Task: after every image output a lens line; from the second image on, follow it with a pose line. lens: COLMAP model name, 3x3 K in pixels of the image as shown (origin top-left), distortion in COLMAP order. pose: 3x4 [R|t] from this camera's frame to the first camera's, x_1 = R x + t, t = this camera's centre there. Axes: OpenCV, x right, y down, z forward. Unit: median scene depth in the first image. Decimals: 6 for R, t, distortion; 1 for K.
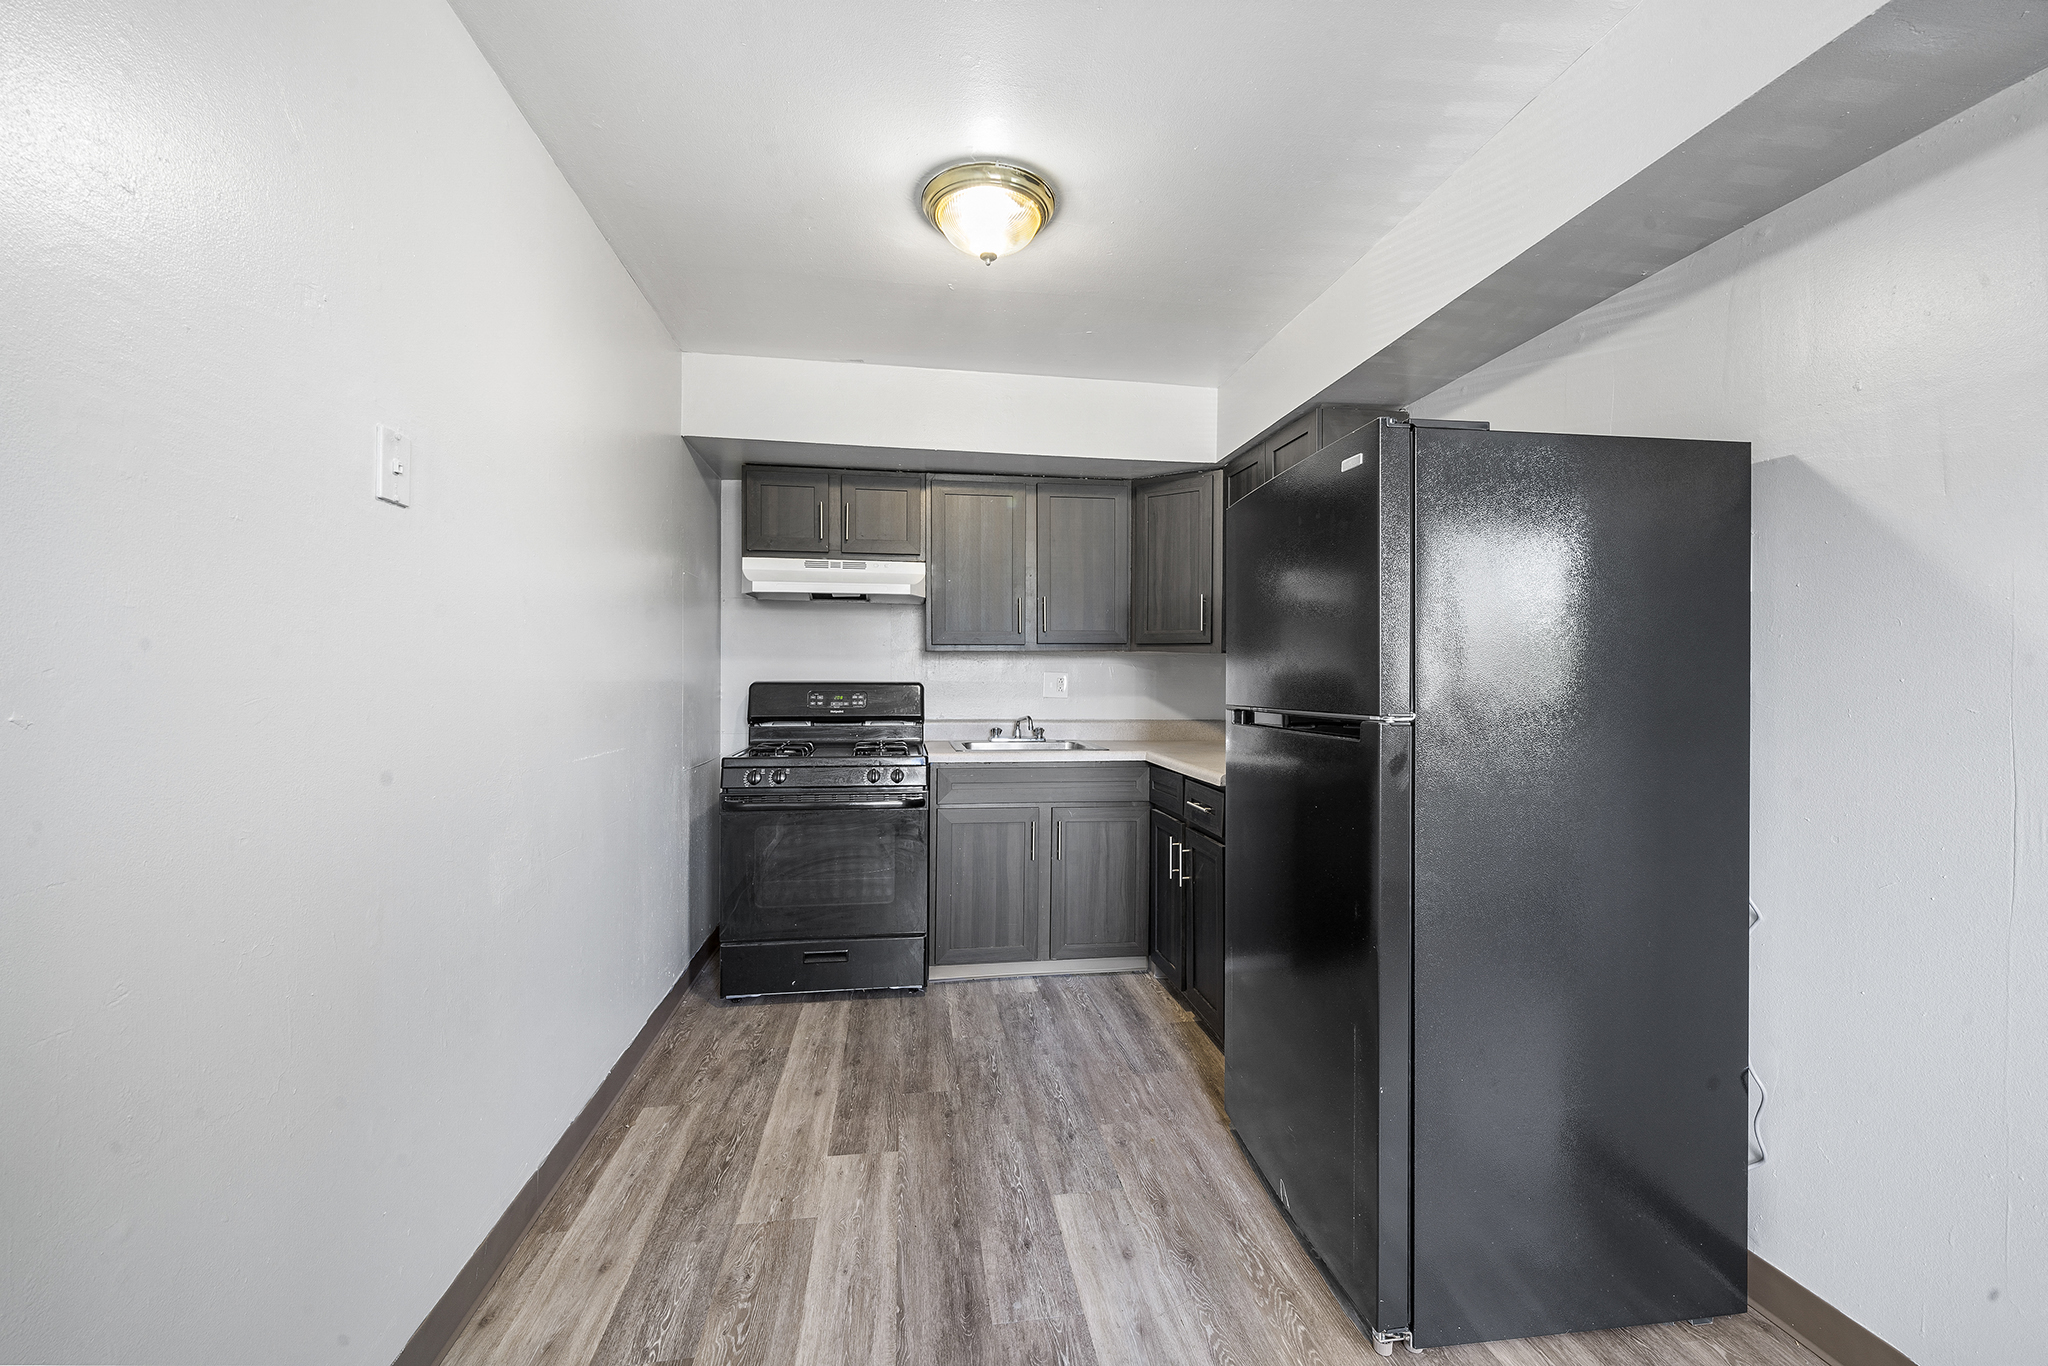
lens RADIAL K [[795.0, 0, 1024.0], [0, 795.0, 683.0], [0, 0, 1]] dist [-0.007957, -0.000216]
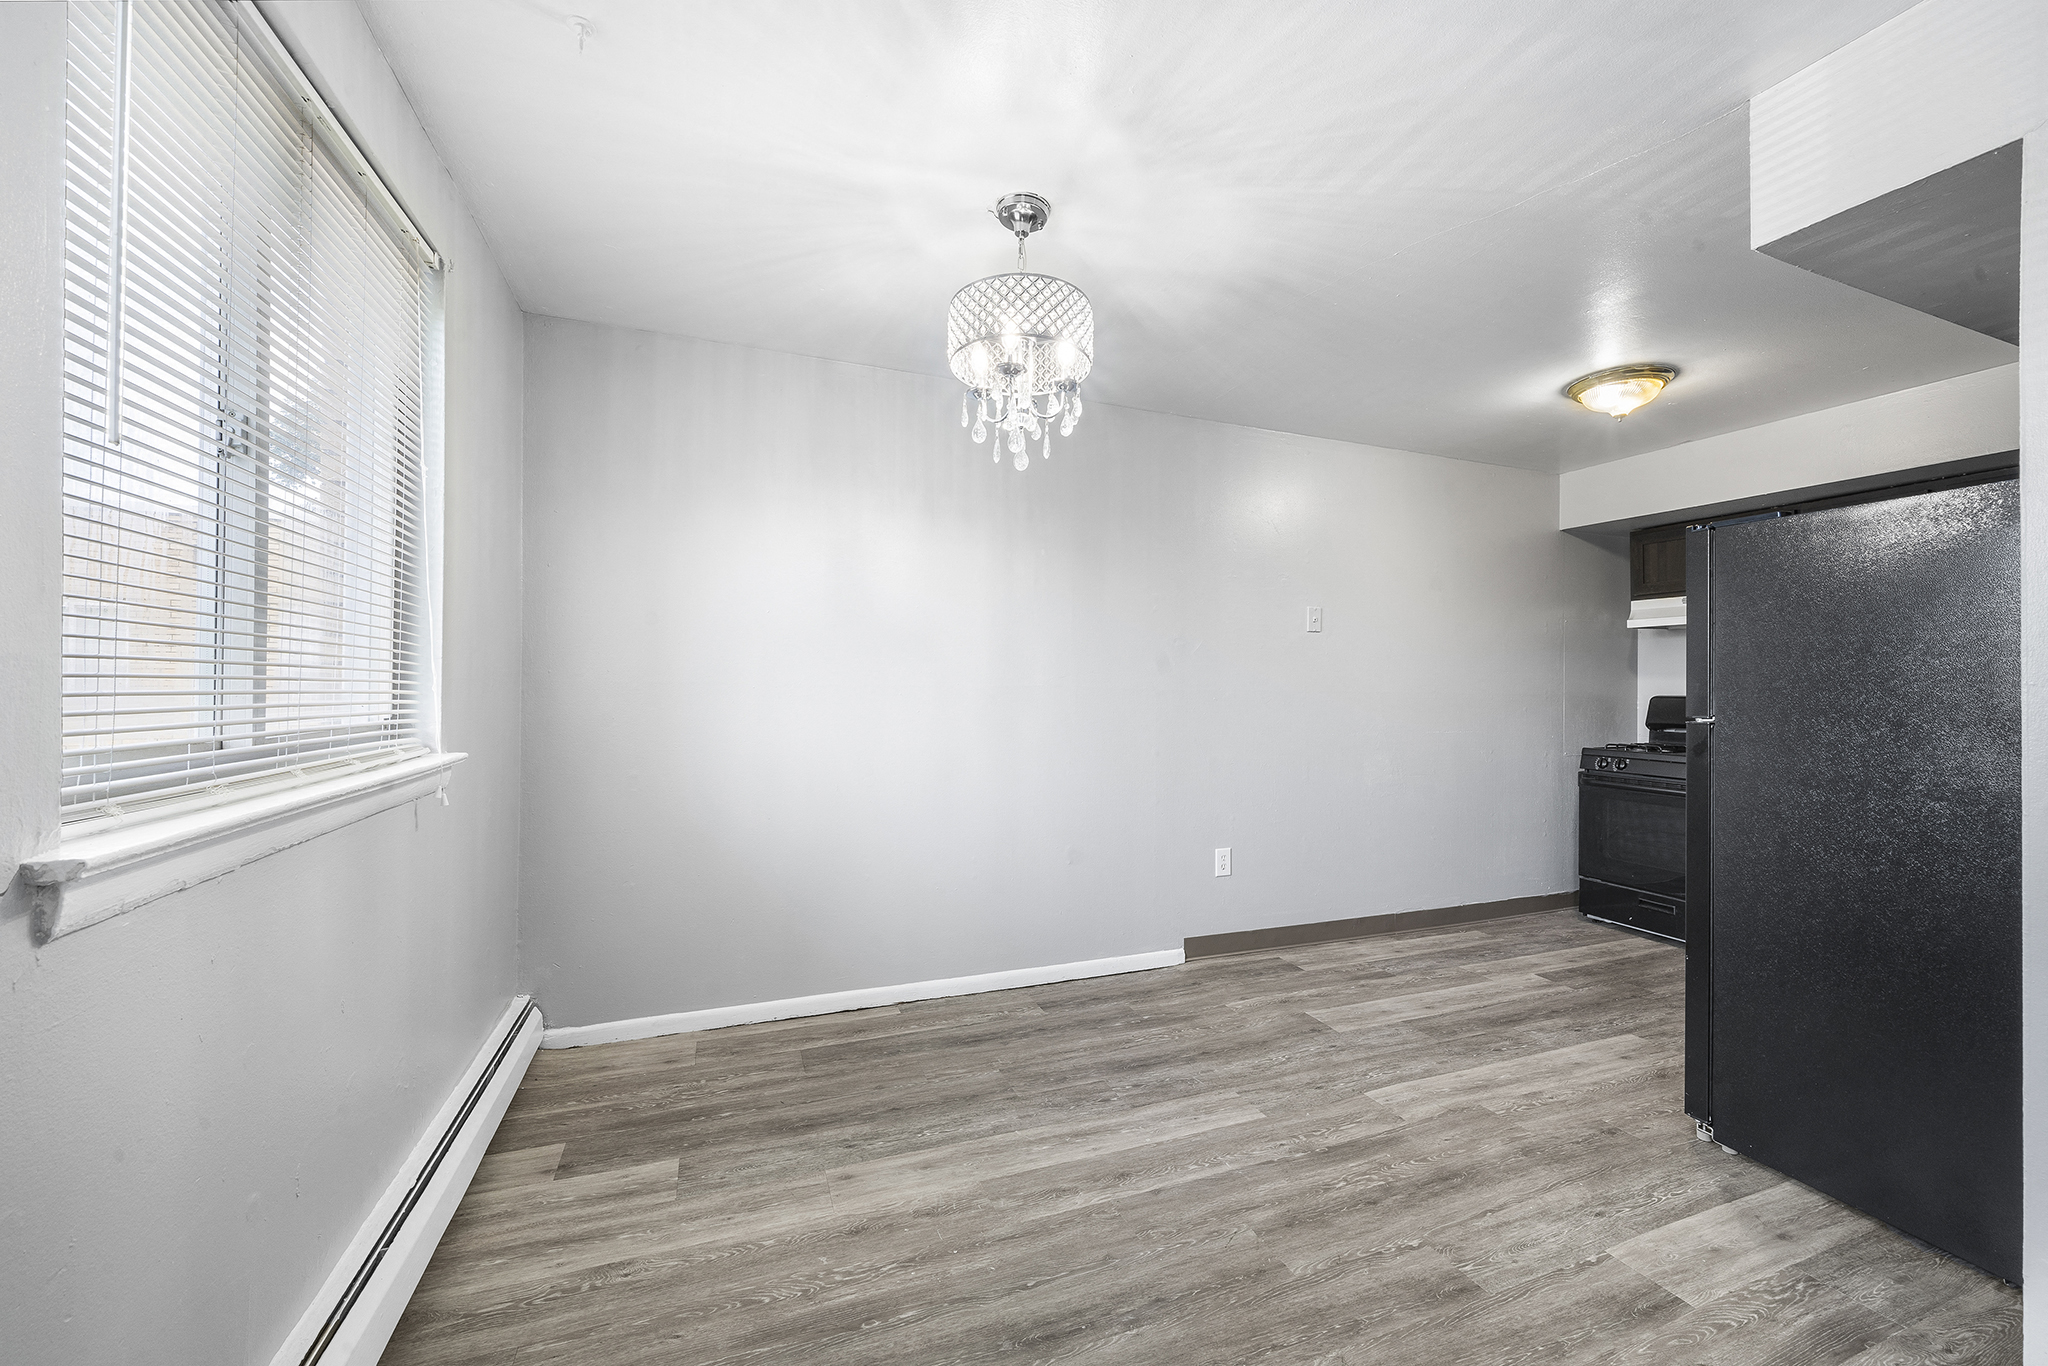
lens RADIAL K [[788.7, 0, 1032.7], [0, 788.7, 676.2], [0, 0, 1]] dist [-0.000396, -0.000531]
pose [[0.216812, -0.009464, -0.976167, 1.193818], [-0.012990, 0.999837, -0.012578, -0.005822], [0.976127, 0.015408, 0.216654, -0.430576]]
